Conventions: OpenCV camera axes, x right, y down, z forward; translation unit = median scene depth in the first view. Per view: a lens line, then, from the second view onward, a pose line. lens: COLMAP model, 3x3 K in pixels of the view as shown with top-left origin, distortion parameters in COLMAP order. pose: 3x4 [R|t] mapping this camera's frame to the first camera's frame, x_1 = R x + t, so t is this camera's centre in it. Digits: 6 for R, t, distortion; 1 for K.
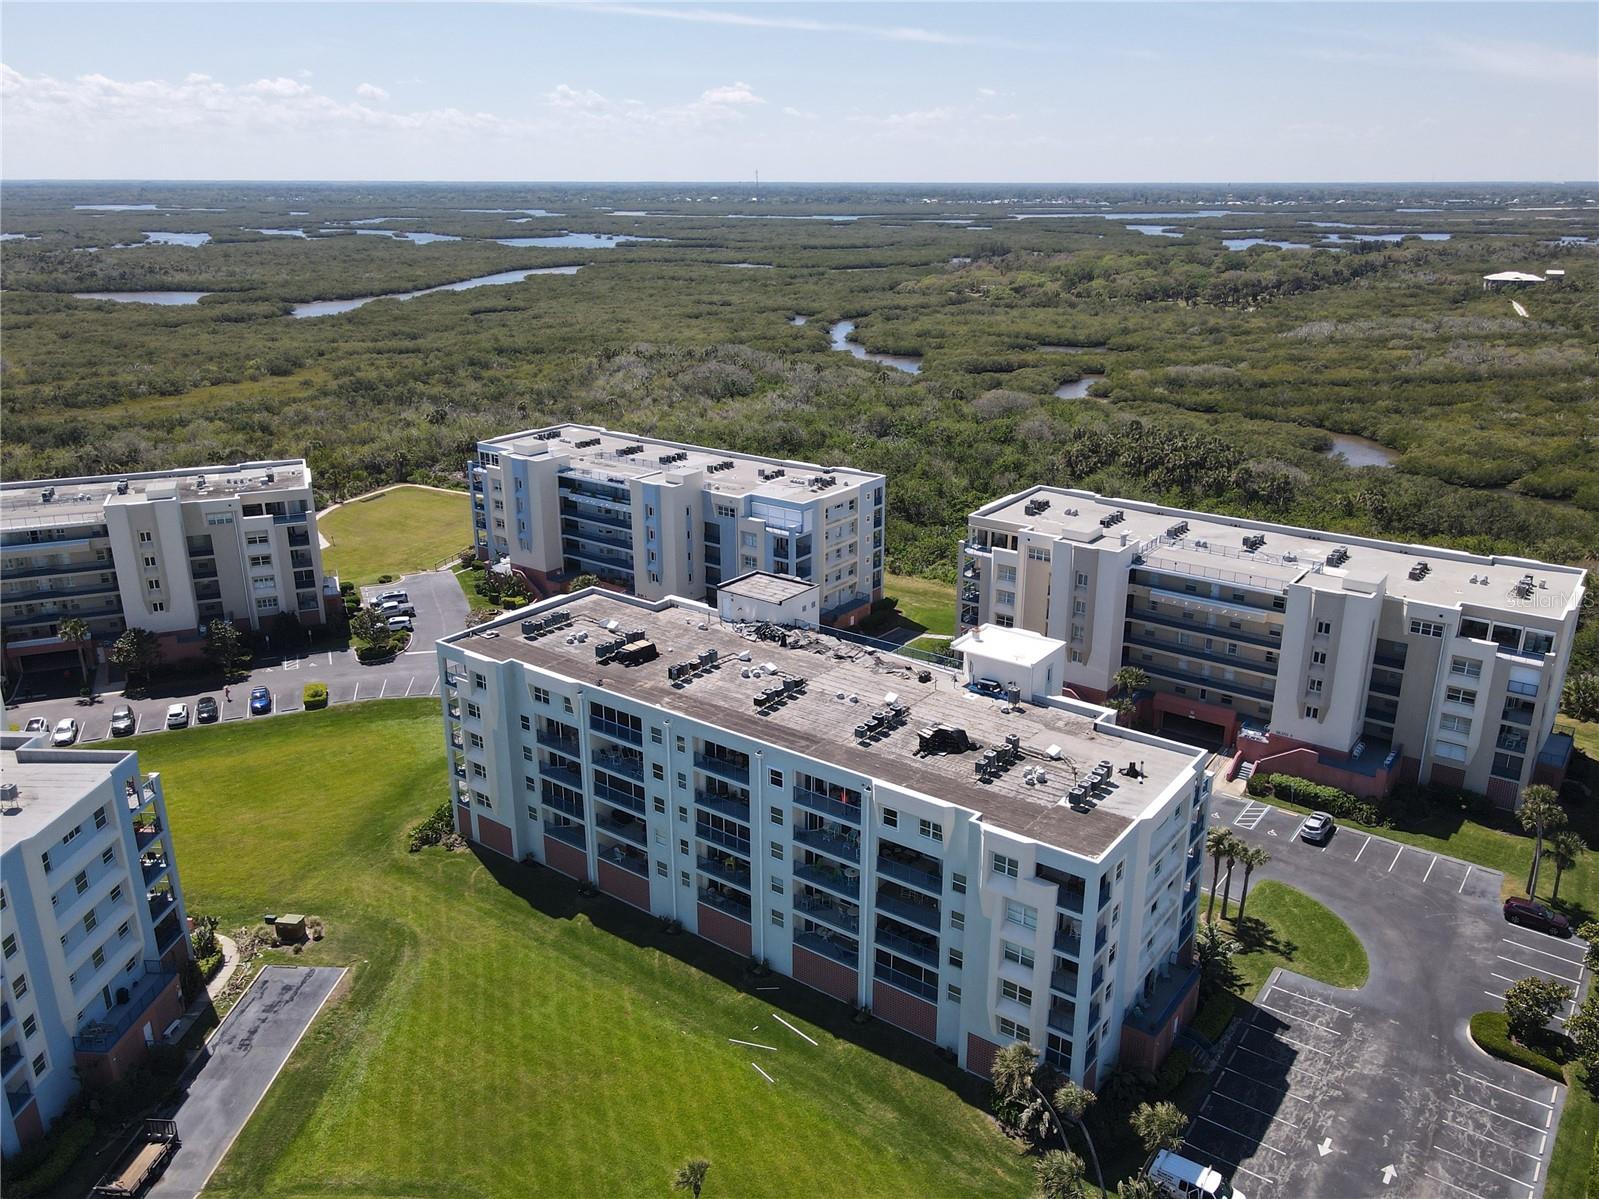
lens RADIAL K [[1209.1, 0, 819.1], [0, 1209.1, 602.9], [0, 0, 1]] dist [-0.003924, 0.009193]
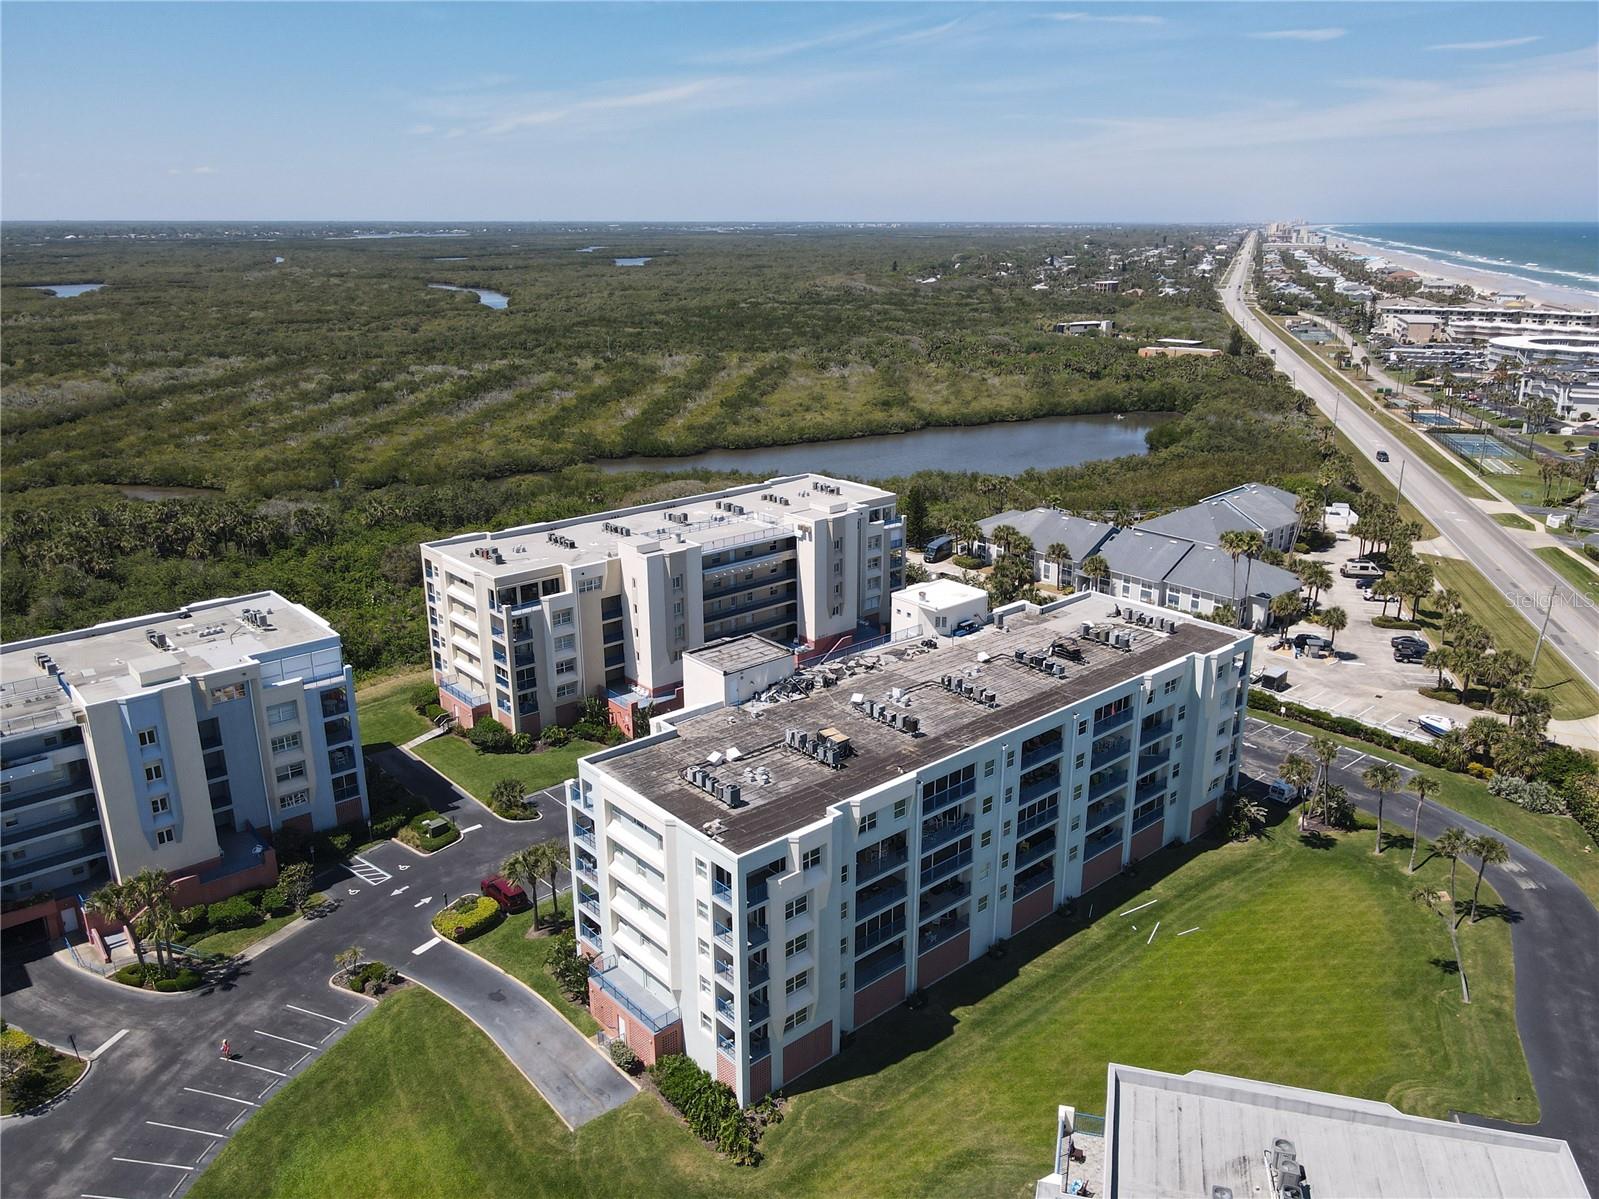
lens RADIAL K [[1175.8, 0, 812.1], [0, 1175.8, 592.3], [0, 0, 1]] dist [0.012379, -0.002244]
pose [[0.222125, -0.297232, 0.928608, -1.016844], [0.323587, 0.920894, 0.217361, -0.278724], [-0.919756, 0.252204, 0.300734, 0.807714]]
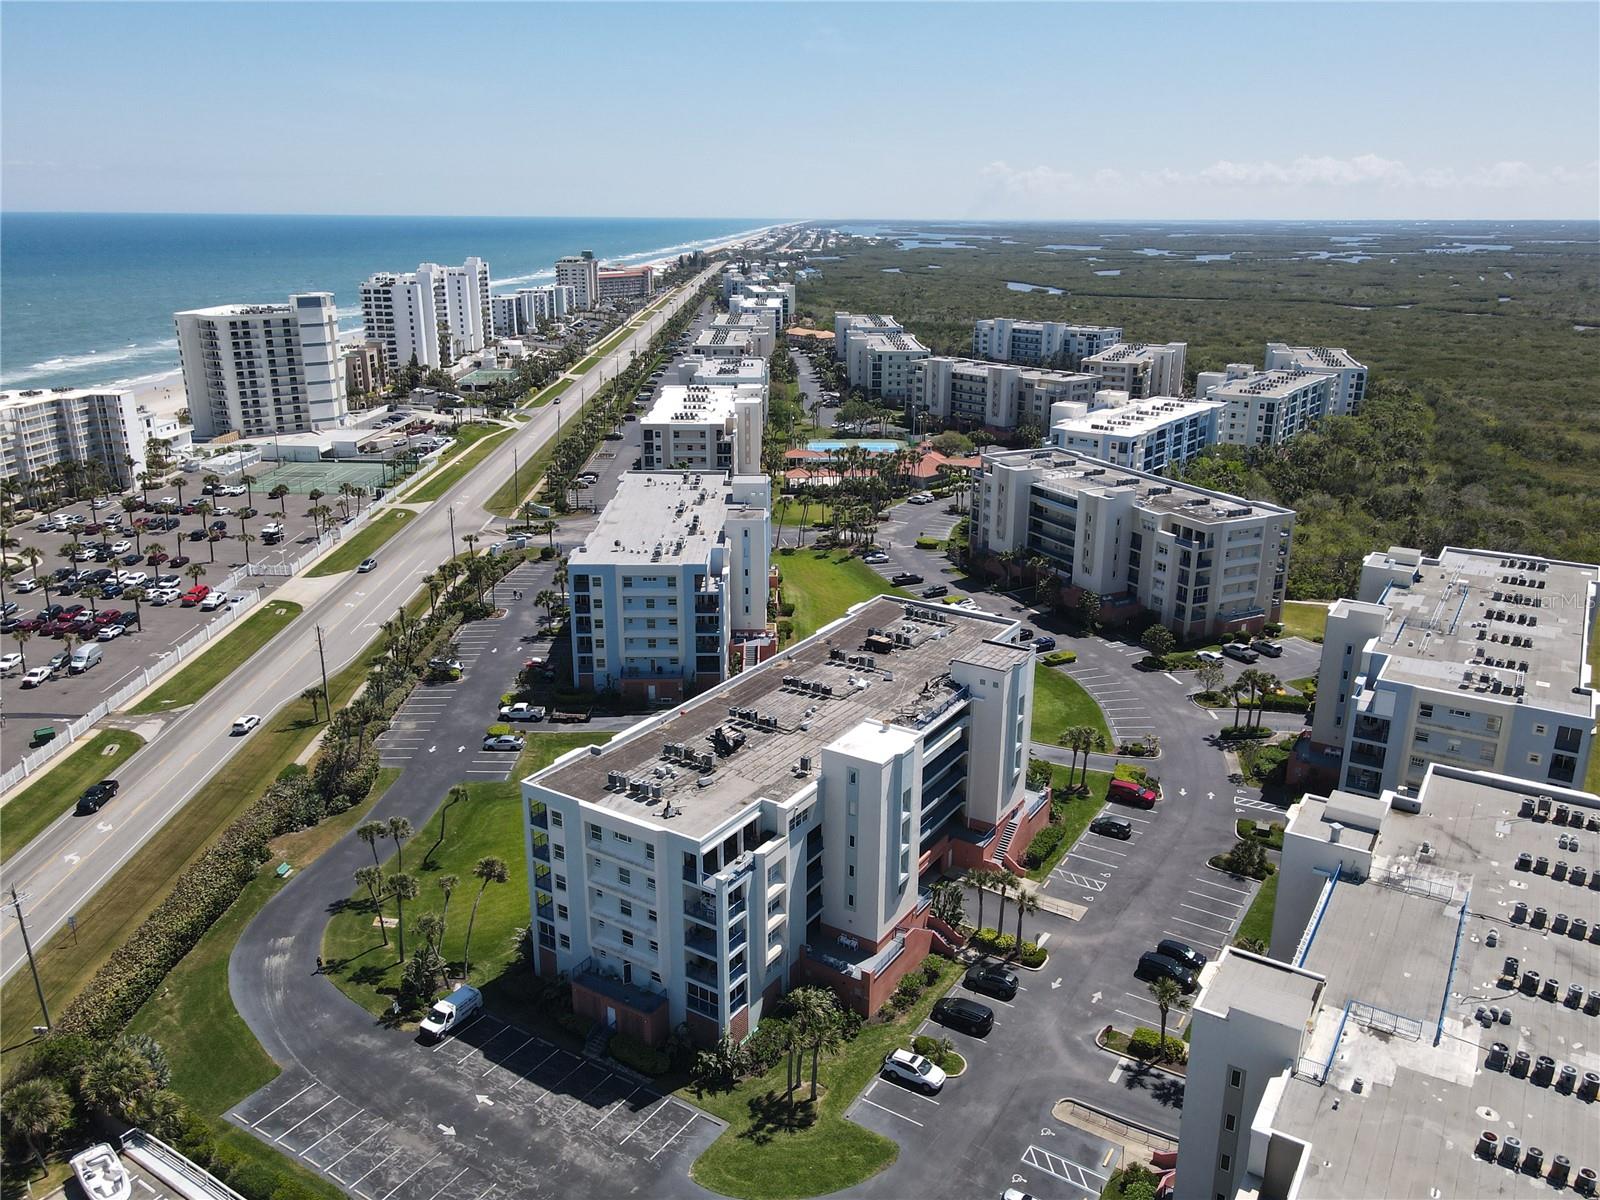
lens RADIAL K [[1209.9, 0, 819.6], [0, 1209.9, 603.4], [0, 0, 1]] dist [-0.003924, 0.009193]
pose [[0.069371, 0.304000, -0.950143, 1.181670], [-0.332125, 0.905141, 0.265353, -0.356730], [0.940681, 0.297159, 0.163756, 0.792724]]
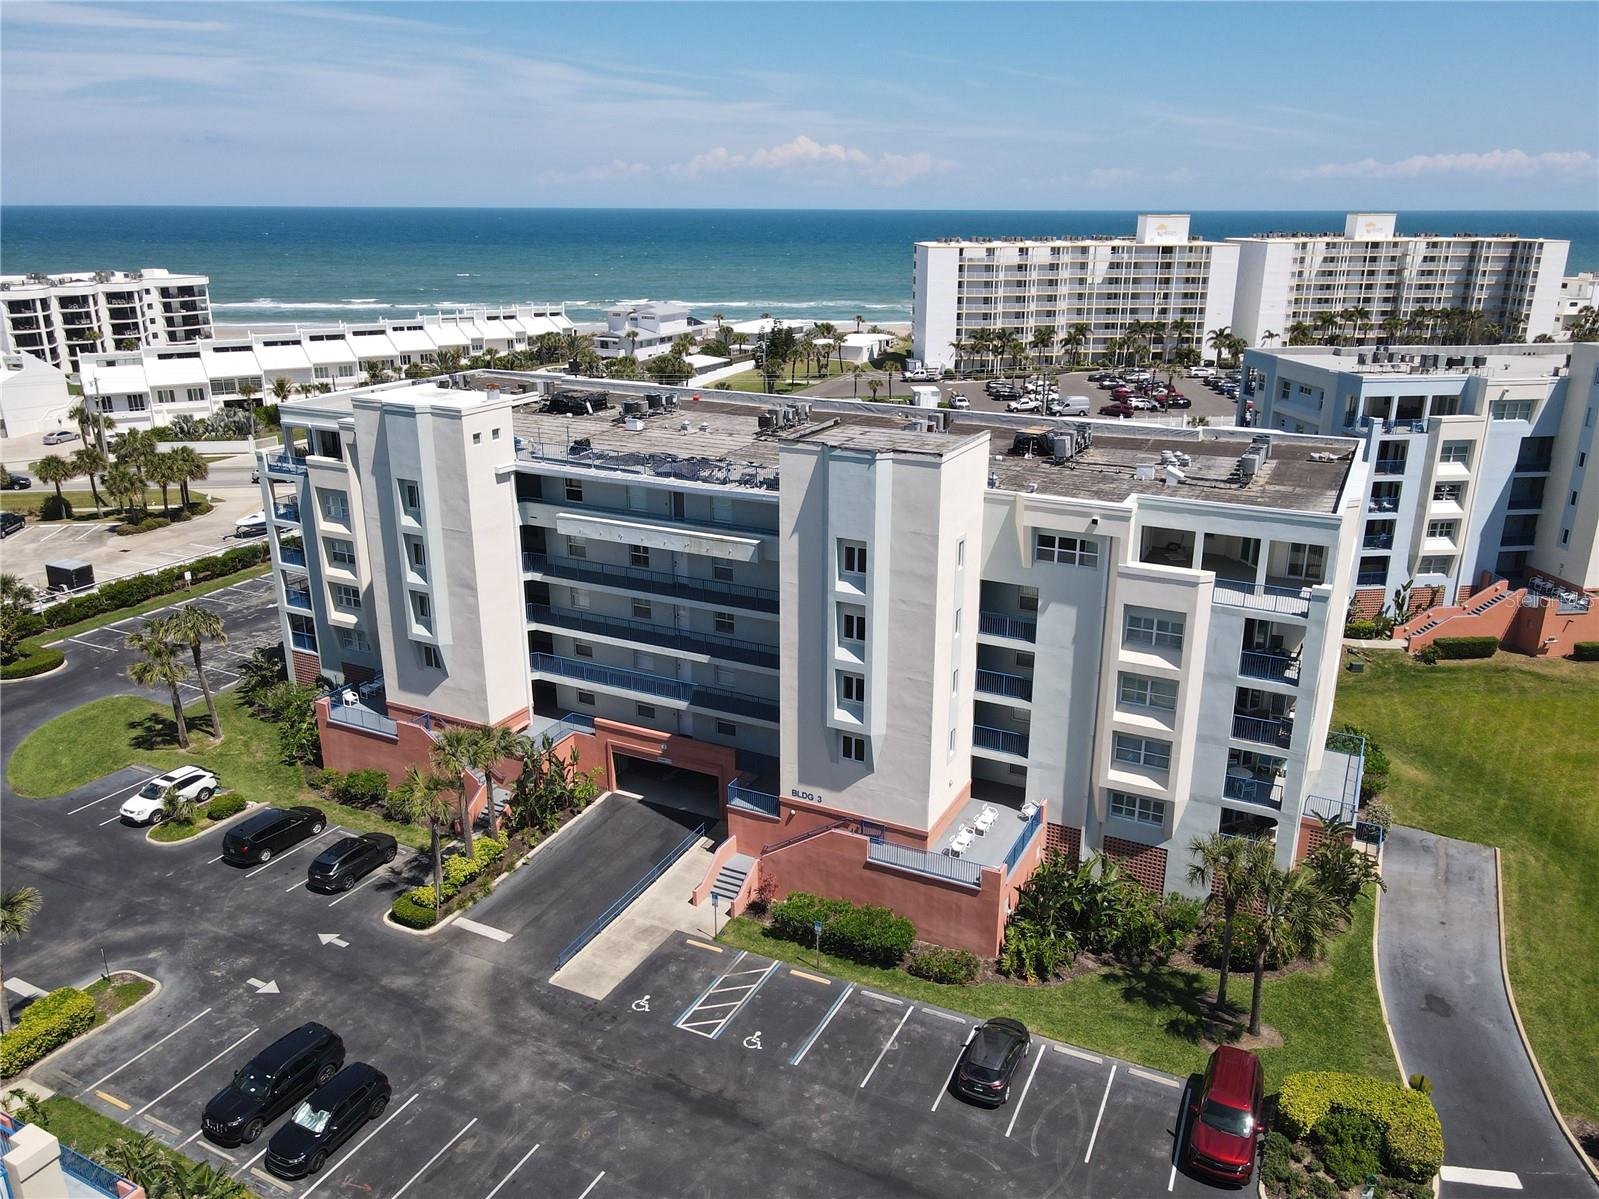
lens RADIAL K [[1178.3, 0, 814.4], [0, 1178.3, 593.7], [0, 0, 1]] dist [0.007427, 0.007327]
pose [[-0.985766, 0.044165, -0.162220, 0.074328], [-0.063336, 0.796242, 0.601653, -0.286169], [0.155738, 0.603363, -0.782111, 1.675497]]
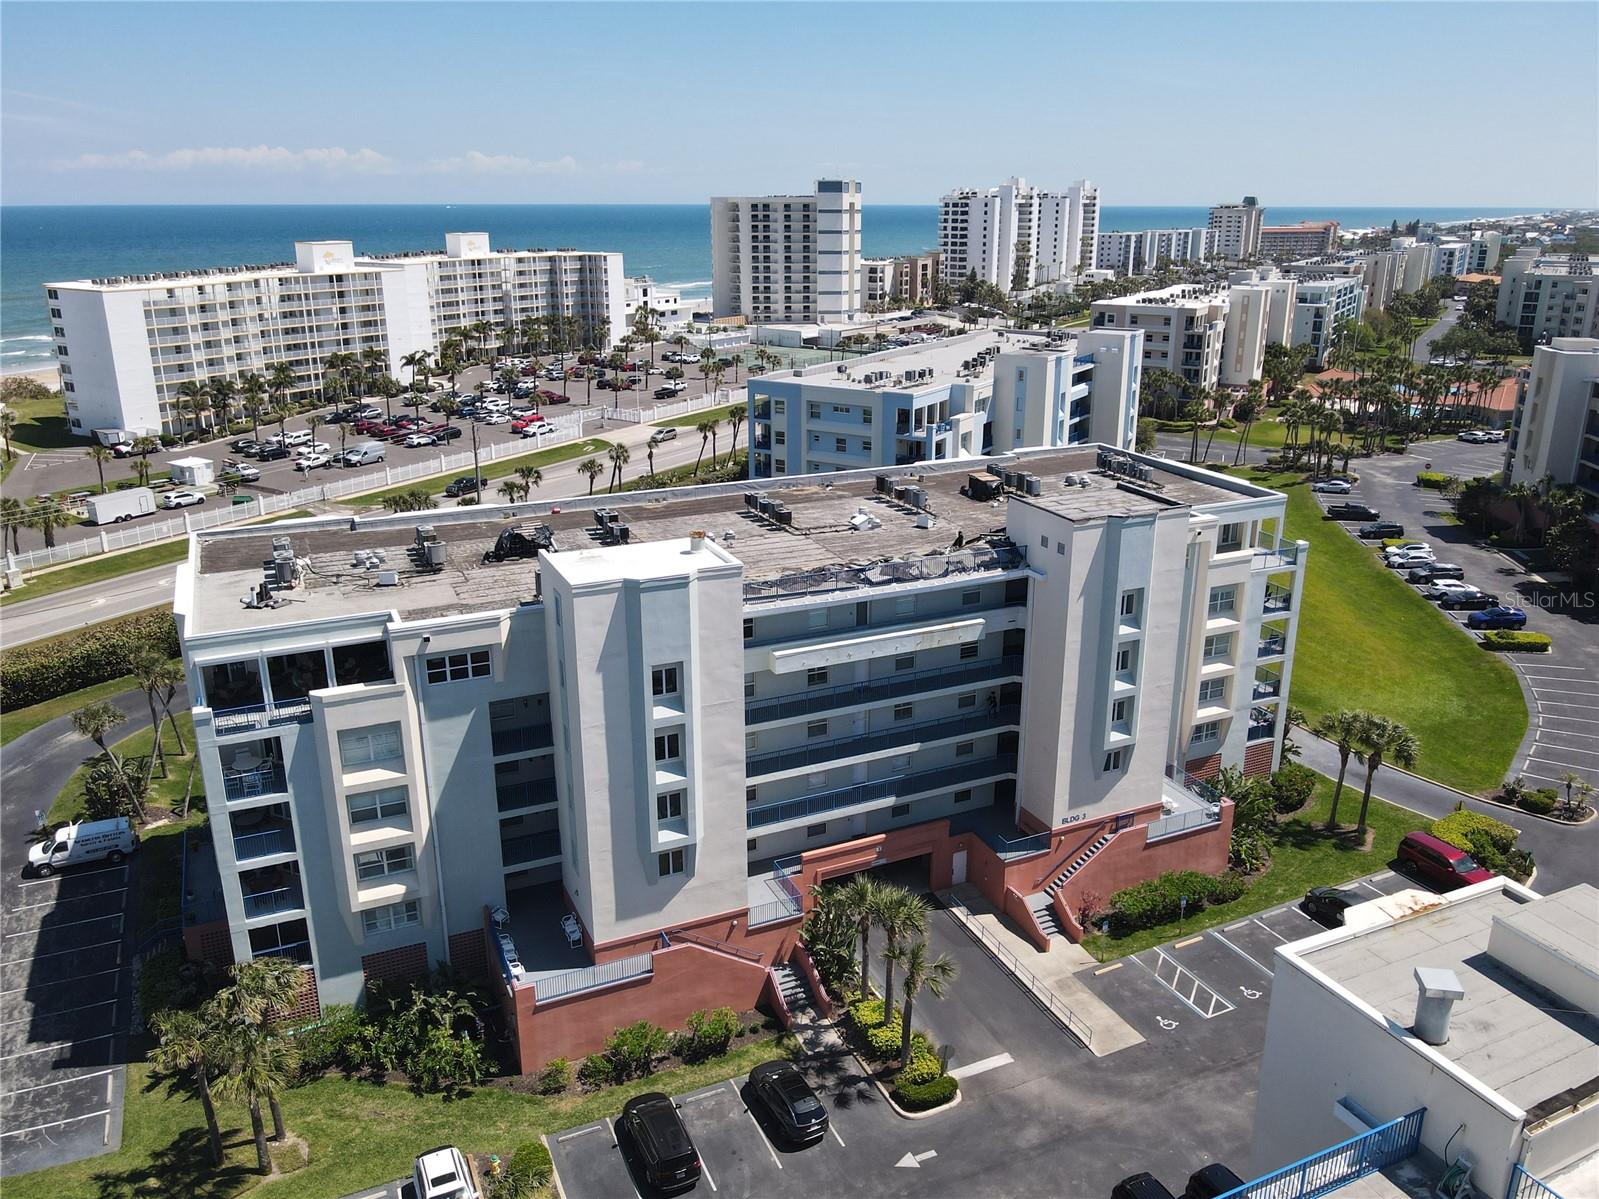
lens RADIAL K [[1227.6, 0, 811.5], [0, 1227.6, 592.1], [0, 0, 1]] dist [-0.037079, 0.057300]
pose [[-0.483840, 0.262215, -0.834950, 0.613599], [-0.289979, 0.852129, 0.435648, -0.225133], [0.825719, 0.452902, -0.336257, 1.327864]]
